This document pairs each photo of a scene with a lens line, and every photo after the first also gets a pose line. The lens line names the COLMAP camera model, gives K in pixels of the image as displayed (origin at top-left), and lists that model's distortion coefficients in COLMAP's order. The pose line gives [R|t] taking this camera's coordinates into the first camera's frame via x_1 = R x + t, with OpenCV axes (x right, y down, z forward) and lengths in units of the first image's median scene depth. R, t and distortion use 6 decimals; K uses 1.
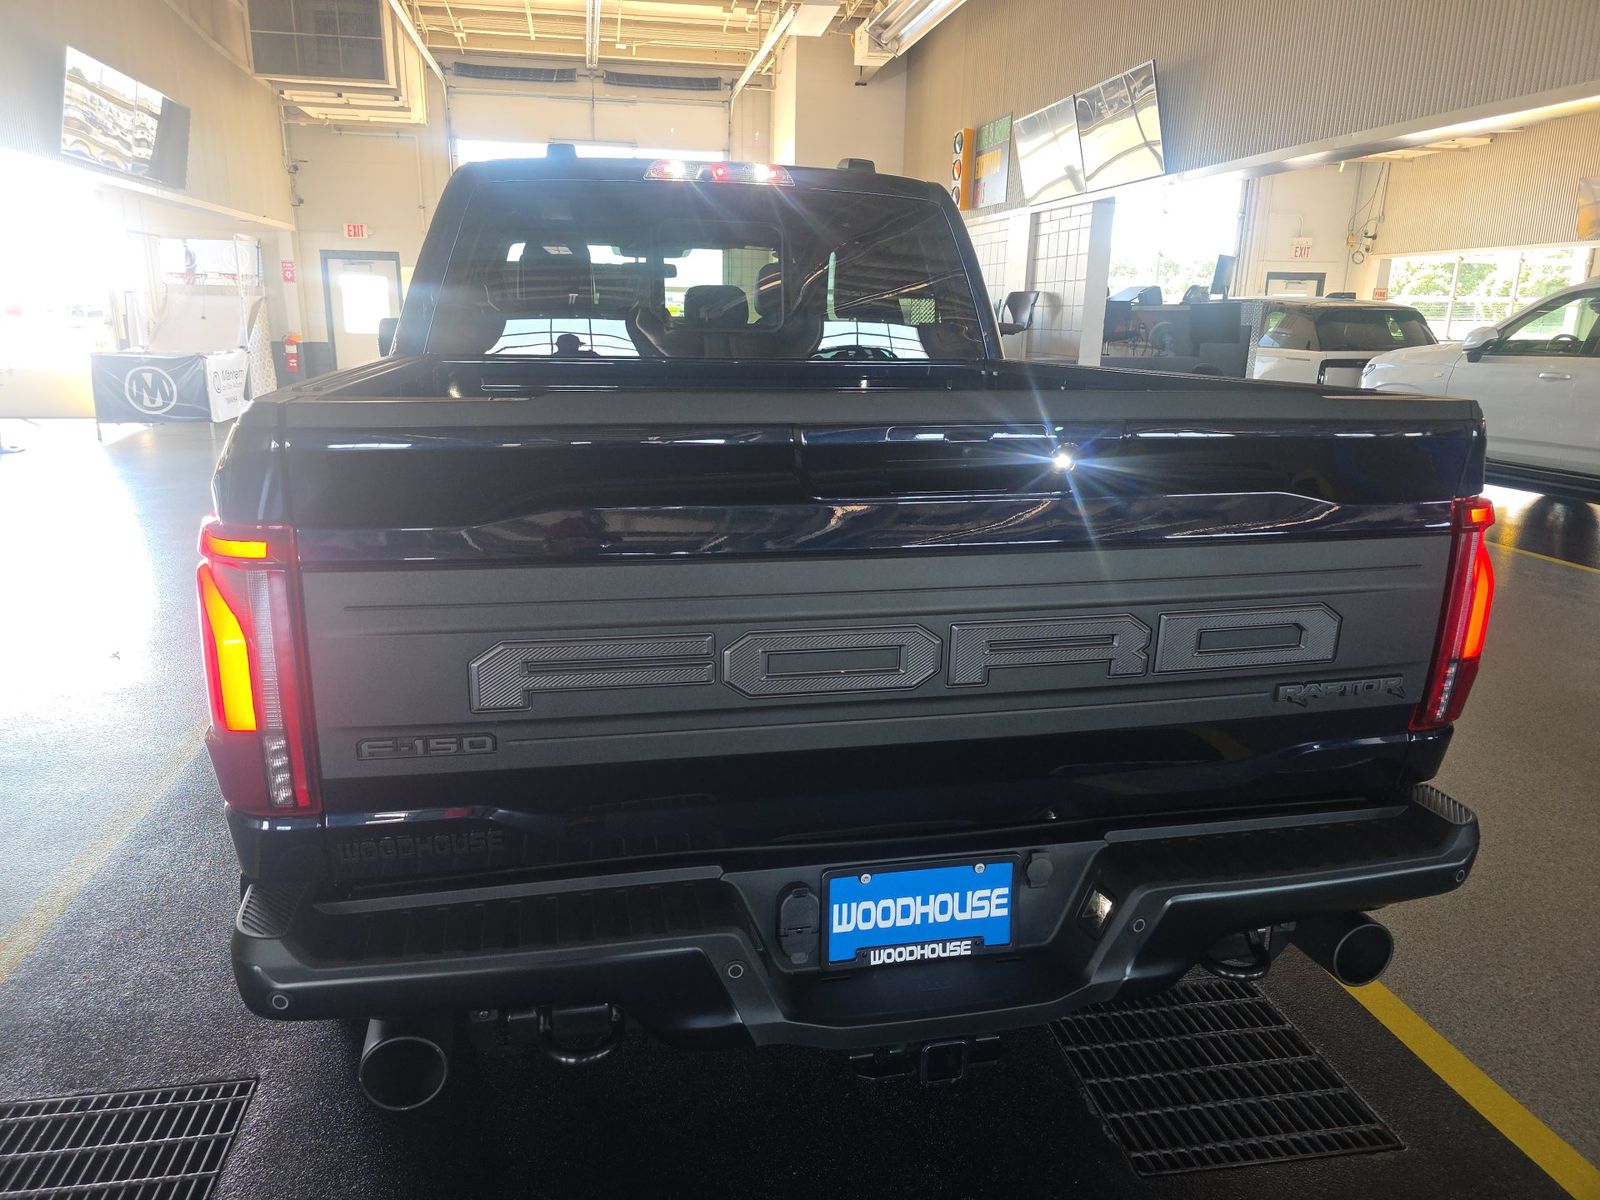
lens RADIAL K [[1089.1, 0, 800.1], [0, 1089.1, 590.3], [0, 0, 1]] dist [0.030157, -0.027977]
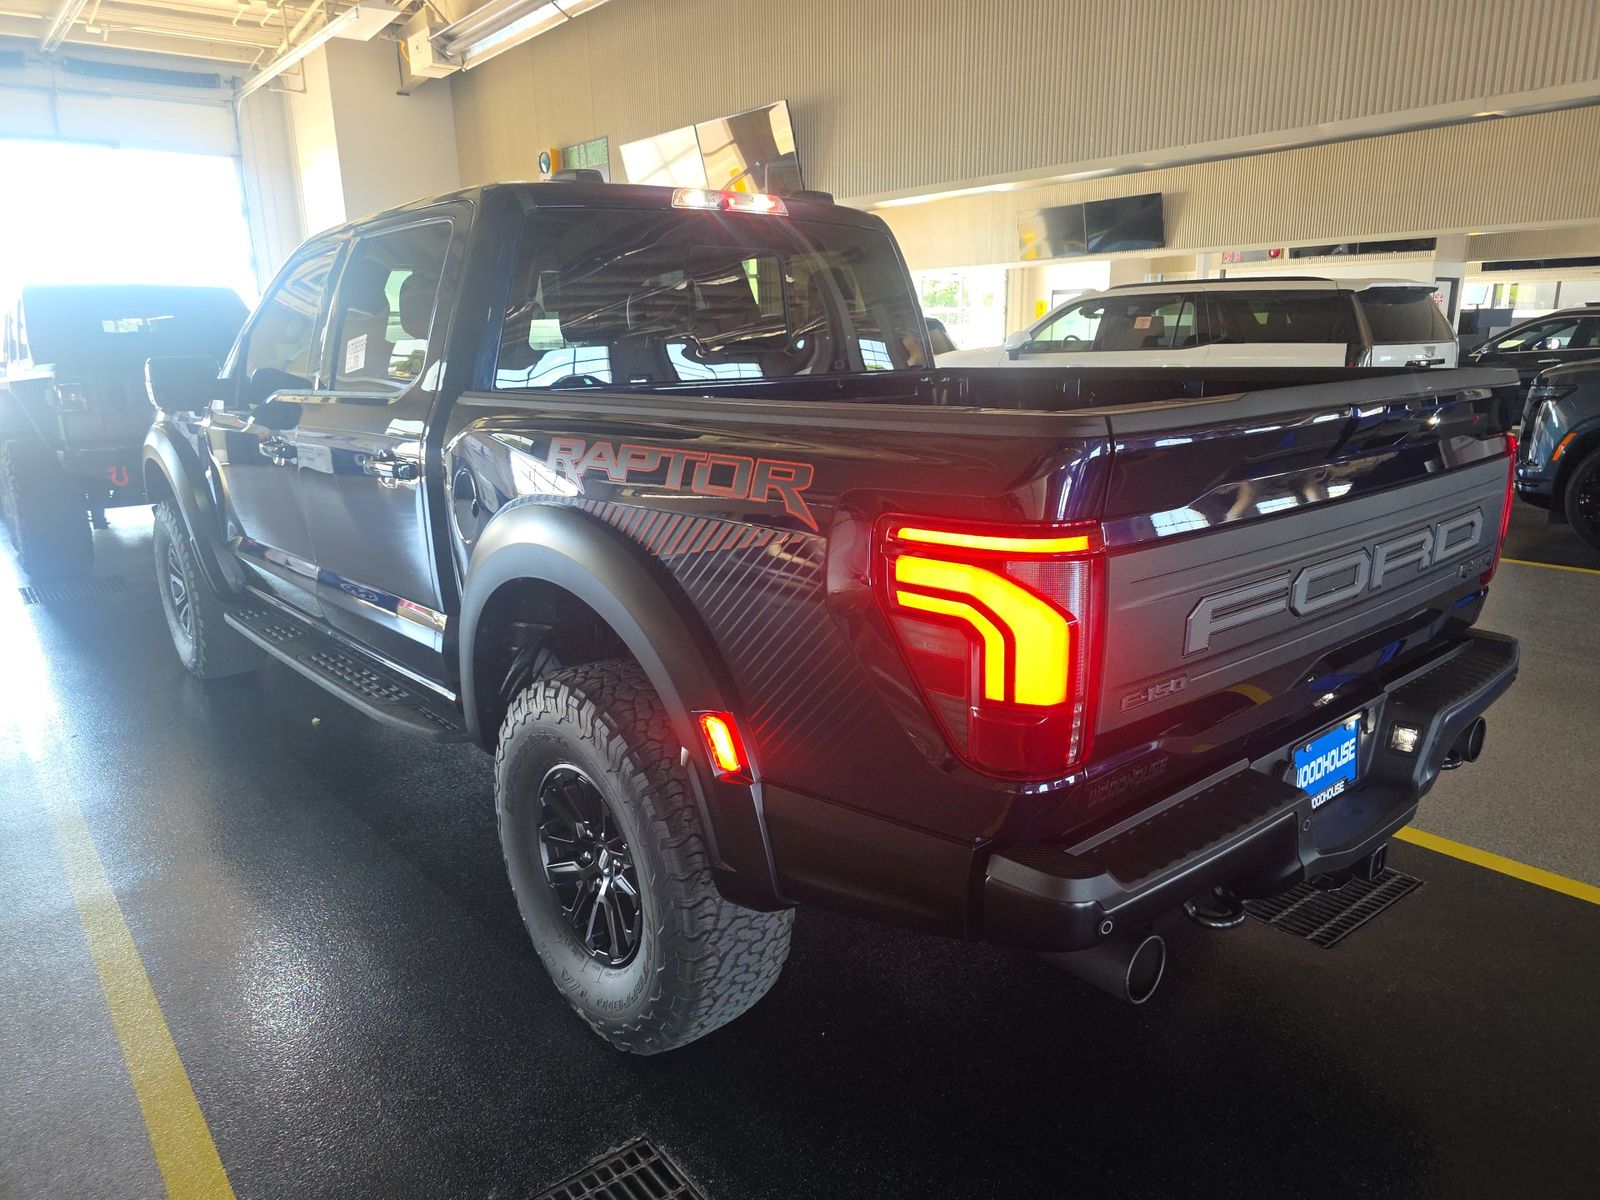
lens RADIAL K [[1089.1, 0, 804.2], [0, 1089.1, 609.2], [0, 0, 1]] dist [0.030157, -0.027977]
pose [[0.872460, -0.148596, 0.465546, -0.253745], [0.147977, 0.988256, 0.038120, -0.010687], [-0.465744, 0.035632, 0.884202, 0.022894]]
